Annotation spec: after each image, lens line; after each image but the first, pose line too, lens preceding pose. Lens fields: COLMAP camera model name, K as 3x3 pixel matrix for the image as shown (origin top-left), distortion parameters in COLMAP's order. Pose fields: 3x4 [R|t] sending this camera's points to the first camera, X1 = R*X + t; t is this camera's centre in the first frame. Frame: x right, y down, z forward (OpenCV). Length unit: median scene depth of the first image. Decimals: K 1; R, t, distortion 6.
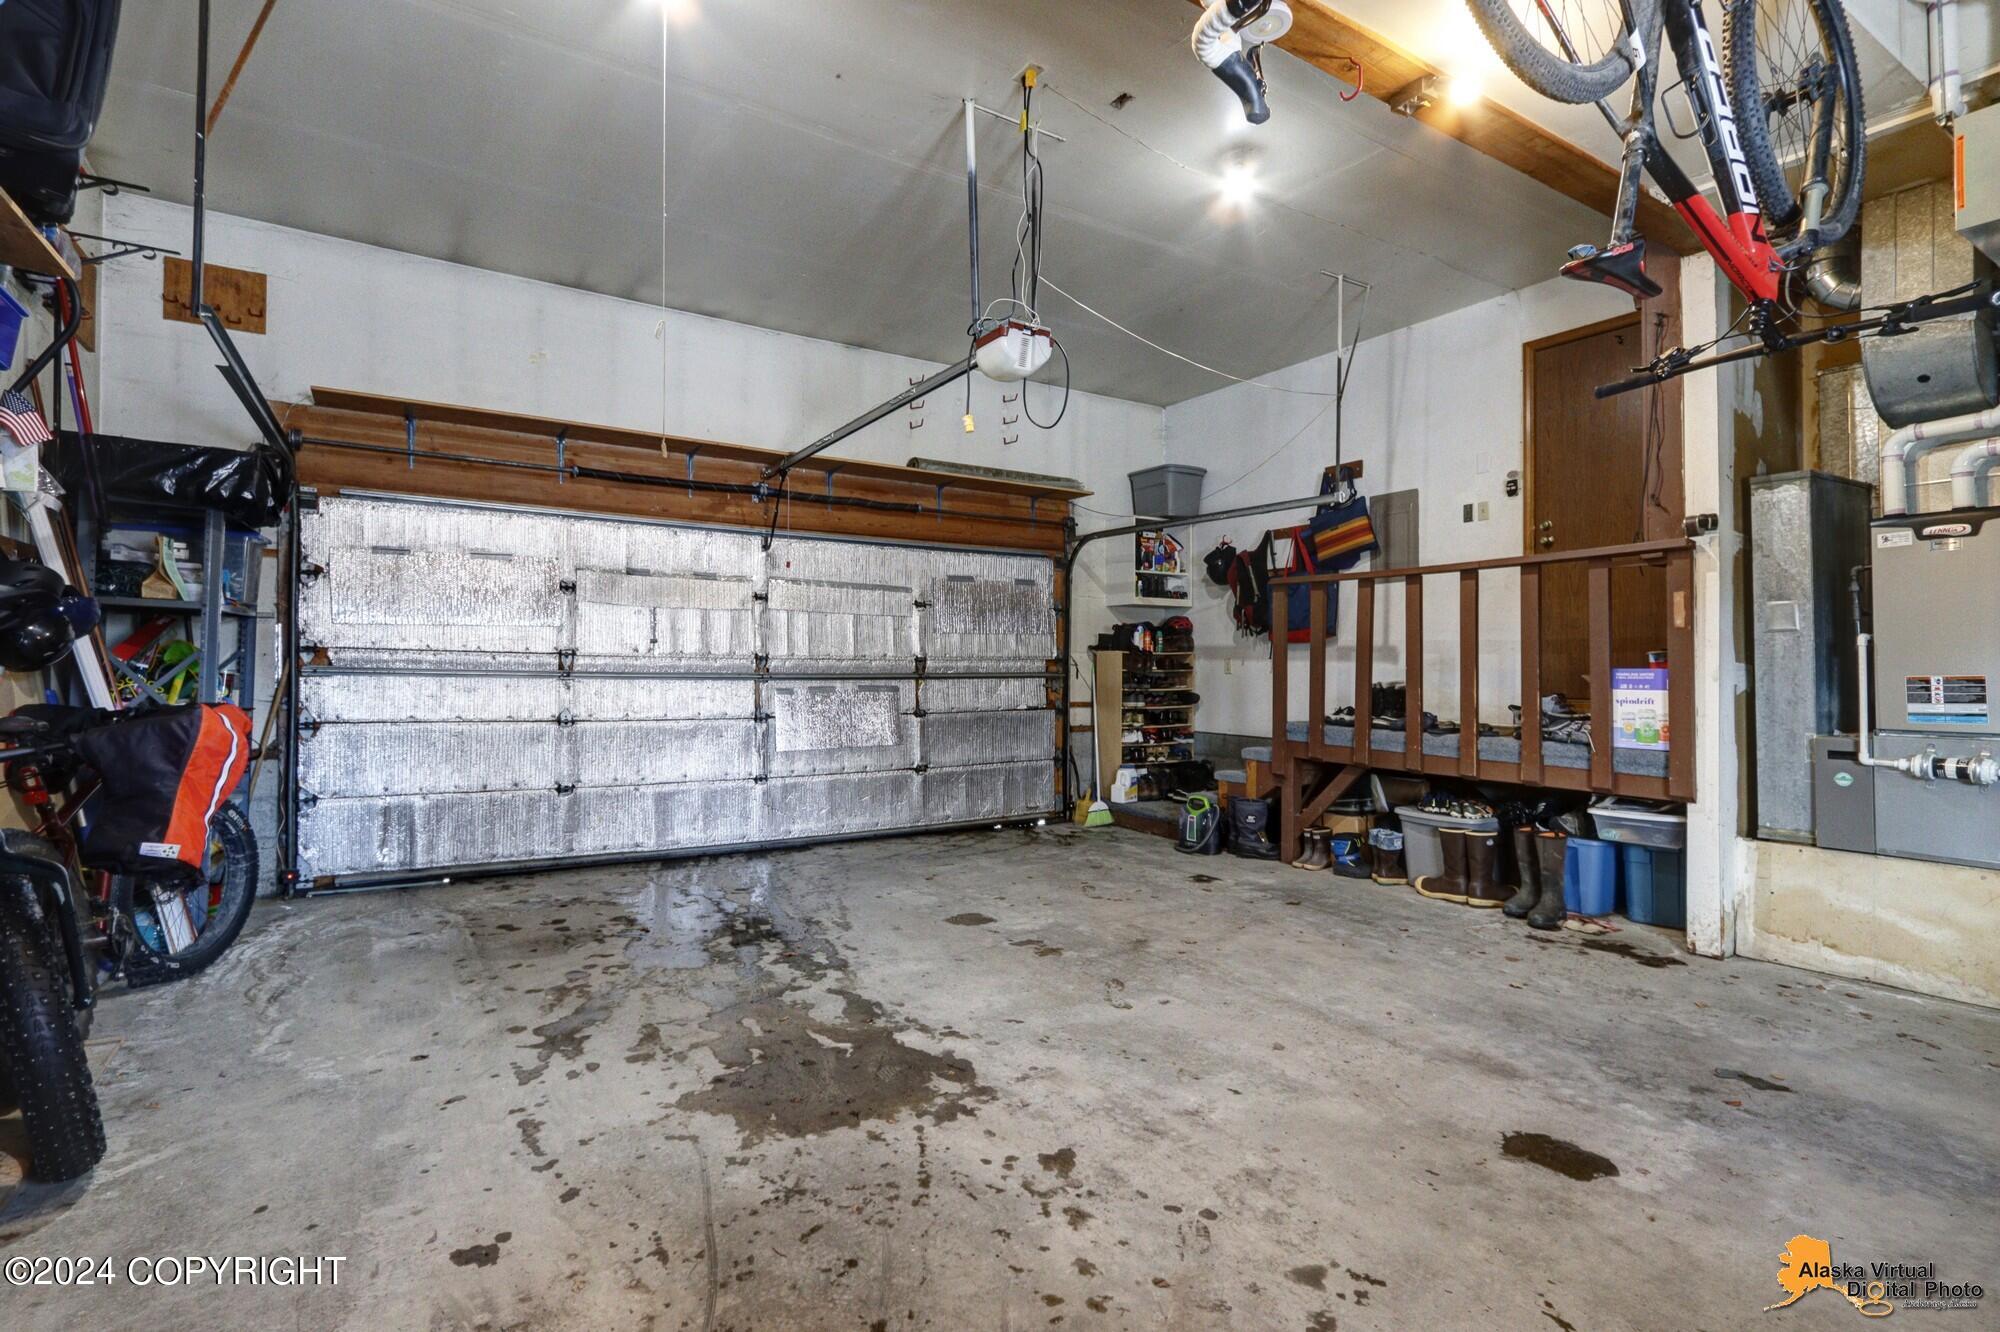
lens RADIAL K [[954.1, 0, 993.5], [0, 954.1, 660.6], [0, 0, 1]] dist [0.000397, -0.000007]
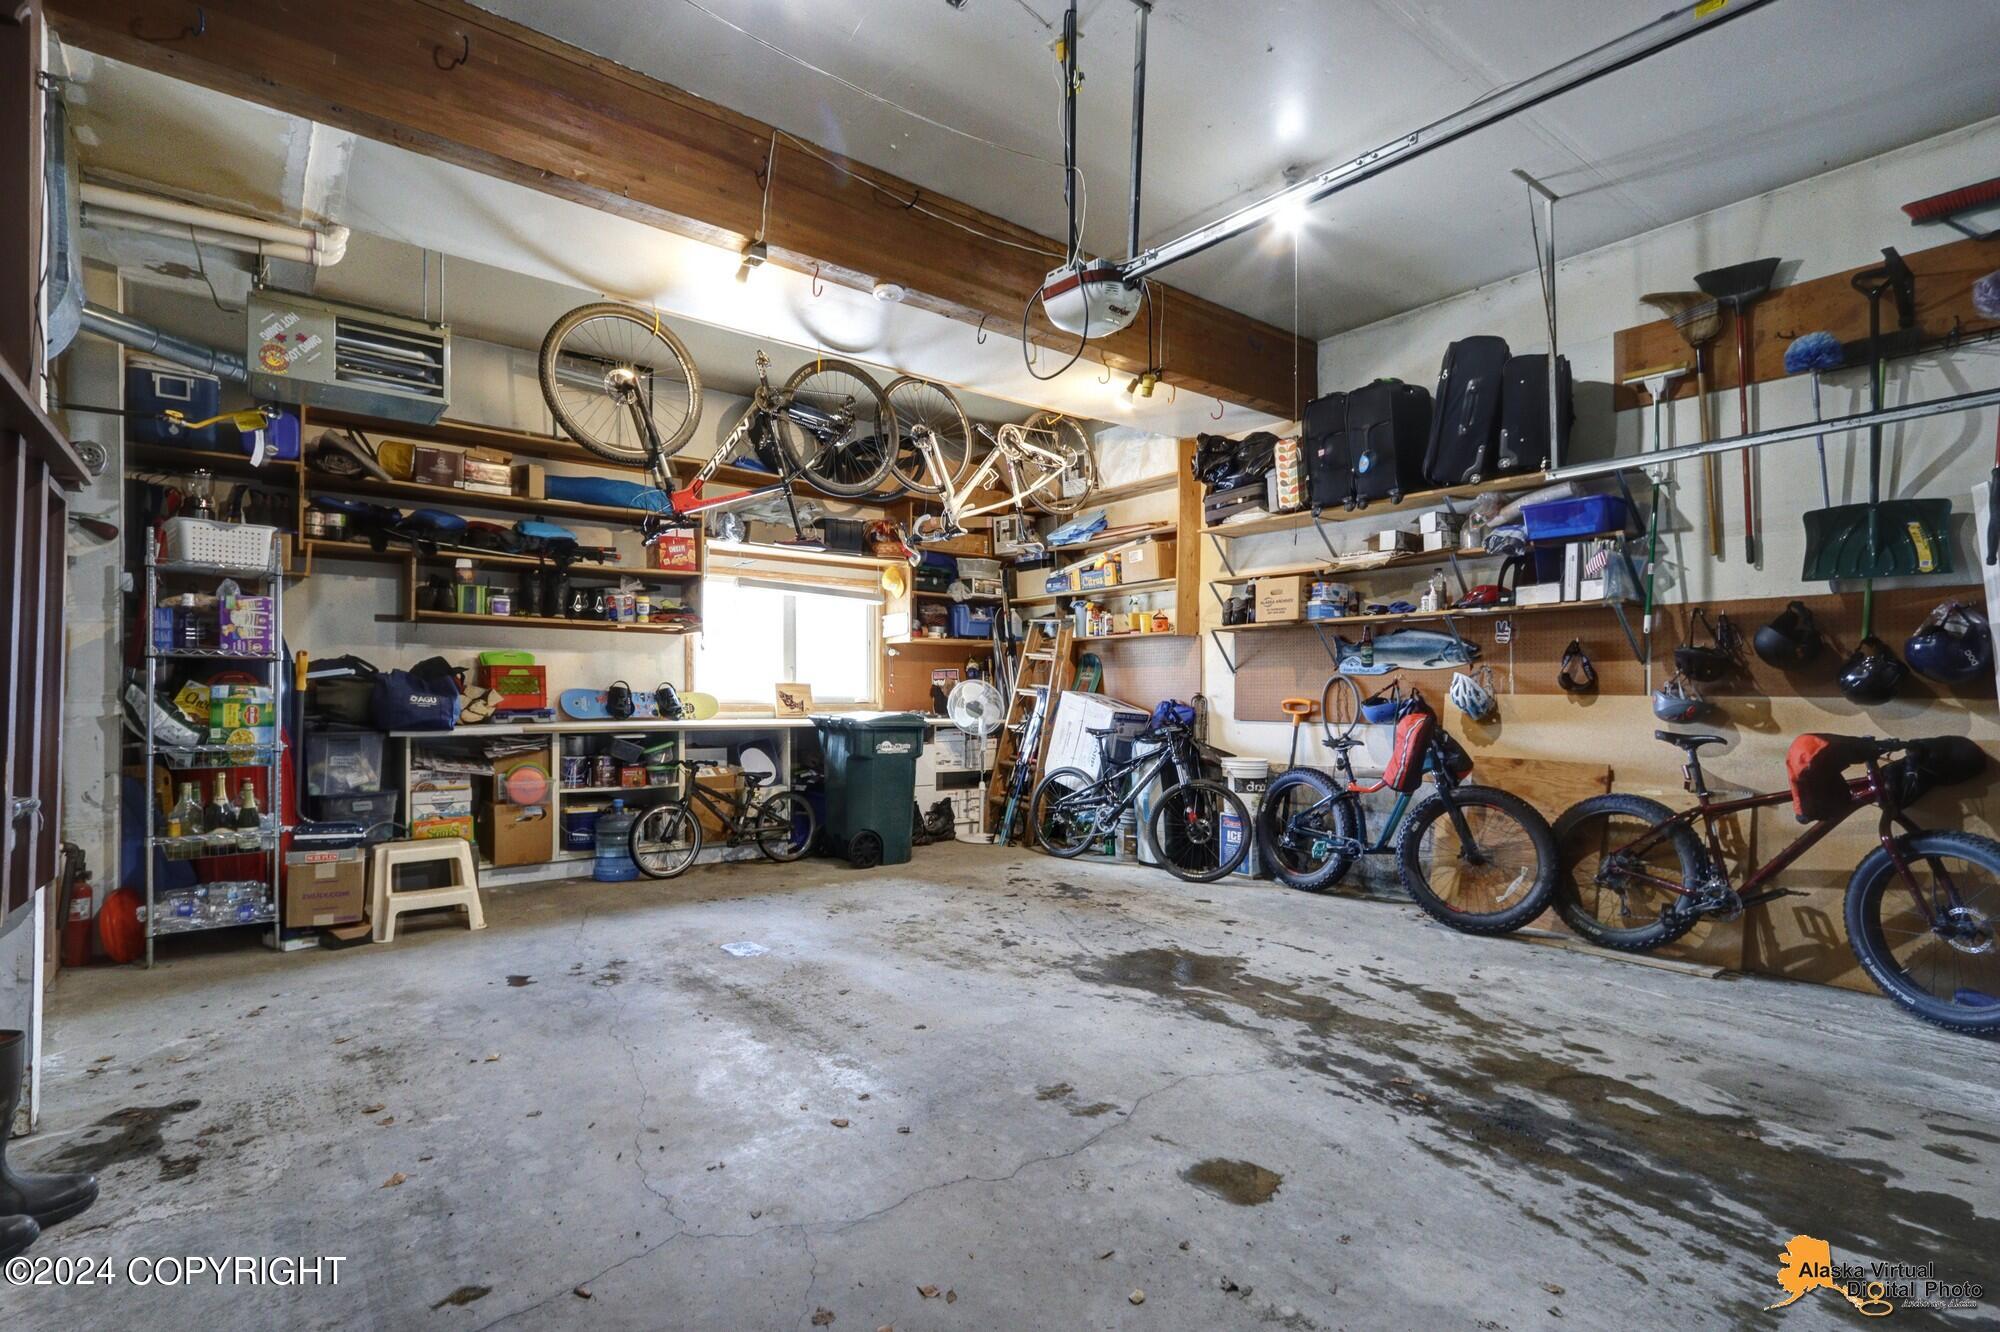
lens RADIAL K [[954.1, 0, 993.5], [0, 954.1, 660.6], [0, 0, 1]] dist [0.000397, -0.000007]
pose [[-0.994173, -0.018308, -0.106226, 0.240743], [-0.013331, 0.998788, -0.047375, 0.030594], [0.106965, -0.045683, -0.993213, 2.237503]]
